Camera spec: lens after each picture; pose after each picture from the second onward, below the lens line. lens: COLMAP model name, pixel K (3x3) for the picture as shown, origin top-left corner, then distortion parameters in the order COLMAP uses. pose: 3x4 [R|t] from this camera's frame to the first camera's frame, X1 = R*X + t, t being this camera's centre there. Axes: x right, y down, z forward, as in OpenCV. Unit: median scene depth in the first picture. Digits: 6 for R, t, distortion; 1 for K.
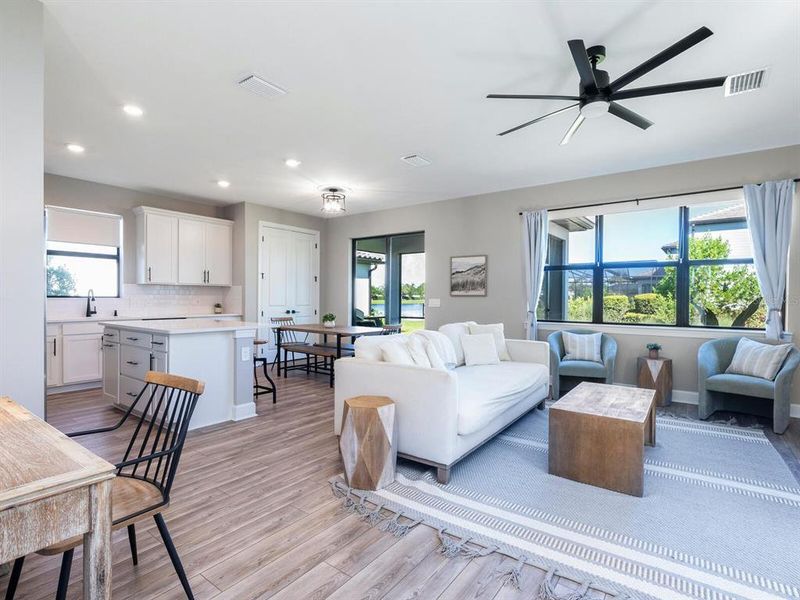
lens RADIAL K [[409.4, 0, 403.1], [0, 409.4, 299.1], [0, 0, 1]] dist [-0.001412, 0.004134]
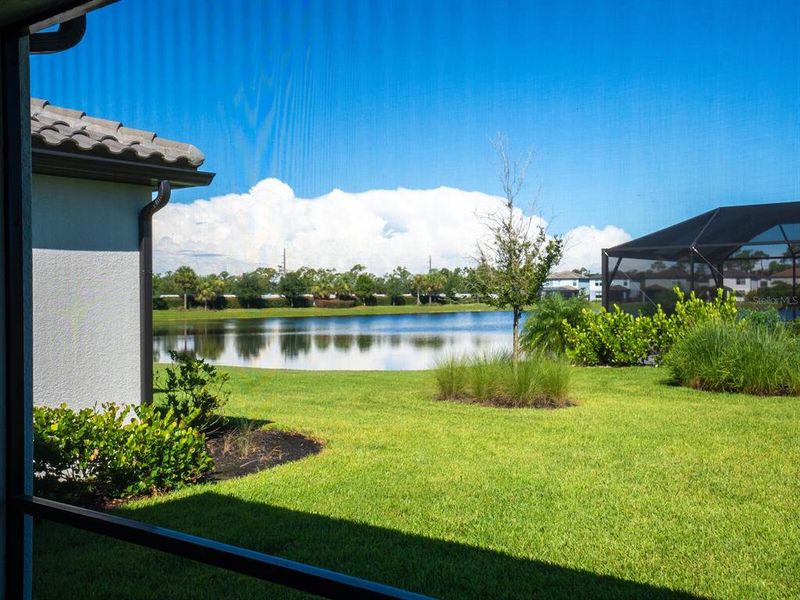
lens RADIAL K [[847.4, 0, 398.4], [0, 847.4, 293.8], [0, 0, 1]] dist [0.056292, 0.000000]
pose [[0.998541, -0.016843, -0.051307, 0.236514], [0.016363, 0.999819, -0.009748, -0.034637], [0.051462, 0.008895, 0.998635, 1.279937]]
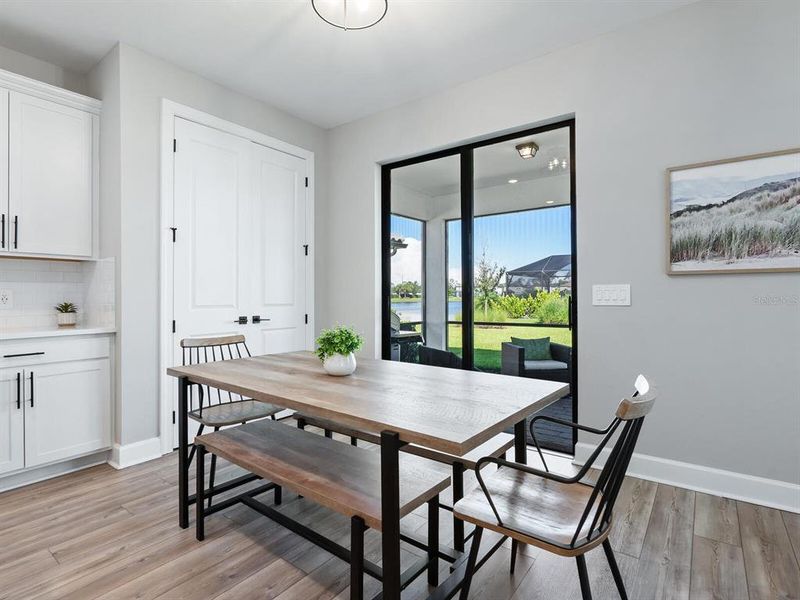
lens RADIAL K [[409.4, 0, 405.6], [0, 409.4, 291.1], [0, 0, 1]] dist [-0.001412, 0.004134]
pose [[0.999939, -0.010820, 0.002329, -0.126905], [0.010855, 0.999826, -0.015167, 0.010008], [-0.002164, 0.015191, 0.999882, 0.670897]]
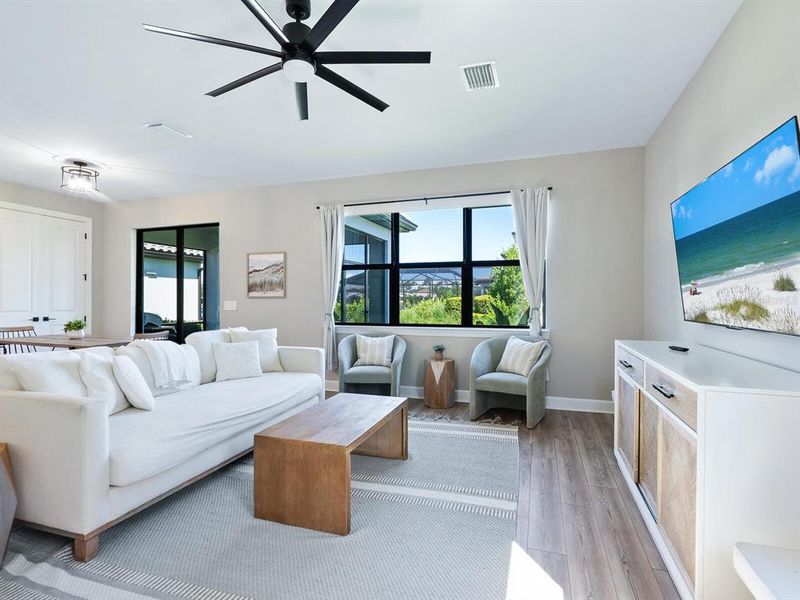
lens RADIAL K [[409.4, 0, 400.2], [0, 409.4, 297.7], [0, 0, 1]] dist [-0.001412, 0.004134]
pose [[0.954011, -0.004286, 0.299740, 0.174501], [0.006949, 0.999945, -0.007820, 0.001720], [-0.299690, 0.009544, 0.953989, 0.064645]]
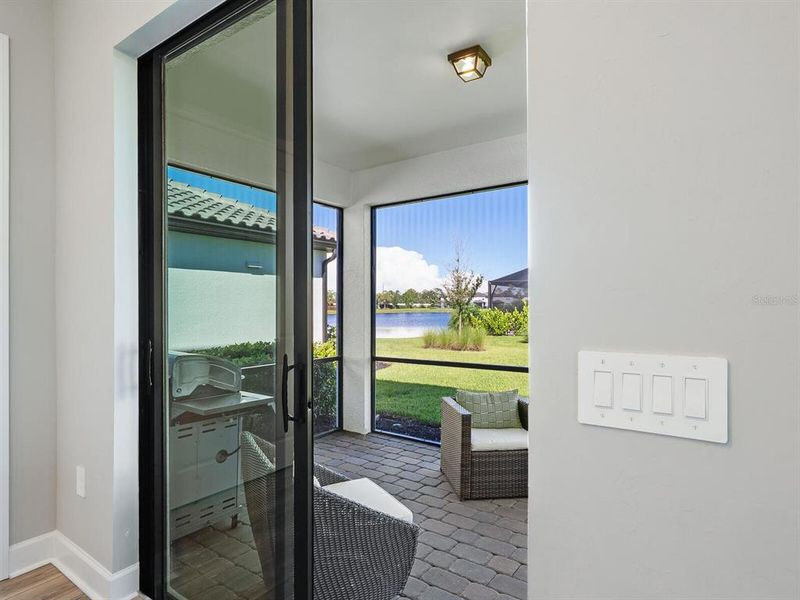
lens RADIAL K [[442.6, 0, 401.3], [0, 442.6, 302.8], [0, 0, 1]] dist [0.027620, 0.000466]
pose [[0.999459, -0.005979, 0.032351, 0.012566], [0.006317, 0.999926, -0.010365, -0.013618], [-0.032287, 0.010564, 0.999423, 0.967217]]
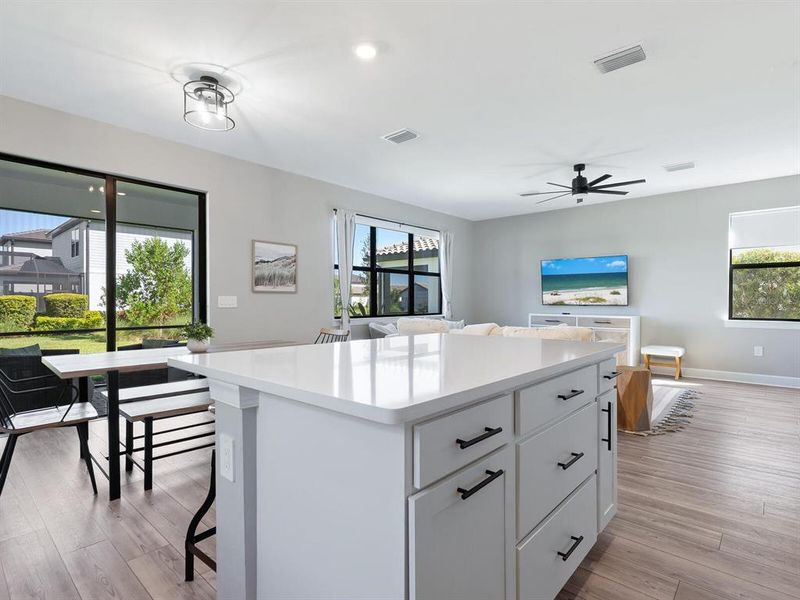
lens RADIAL K [[409.4, 0, 410.9], [0, 409.4, 306.4], [0, 0, 1]] dist [-0.001412, 0.004134]
pose [[0.094281, -0.018322, 0.995377, -0.637802], [0.003942, 0.999830, 0.018031, 0.006383], [-0.995538, 0.002224, 0.094337, 0.678422]]
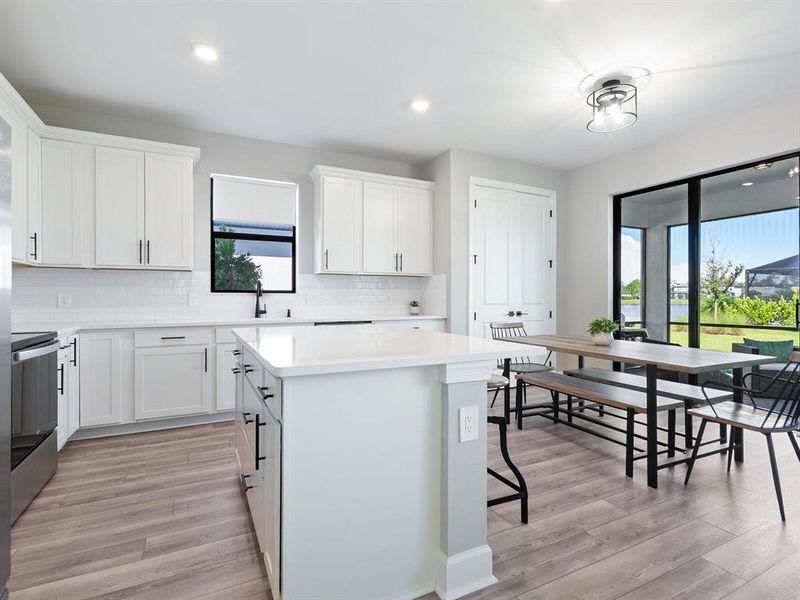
lens RADIAL K [[409.4, 0, 409.2], [0, 409.4, 295.3], [0, 0, 1]] dist [-0.001412, 0.004134]
pose [[0.900964, -0.007181, -0.433834, -0.172929], [0.002979, 0.999942, -0.010365, 0.009393], [0.433884, 0.008046, 0.900933, 0.404903]]
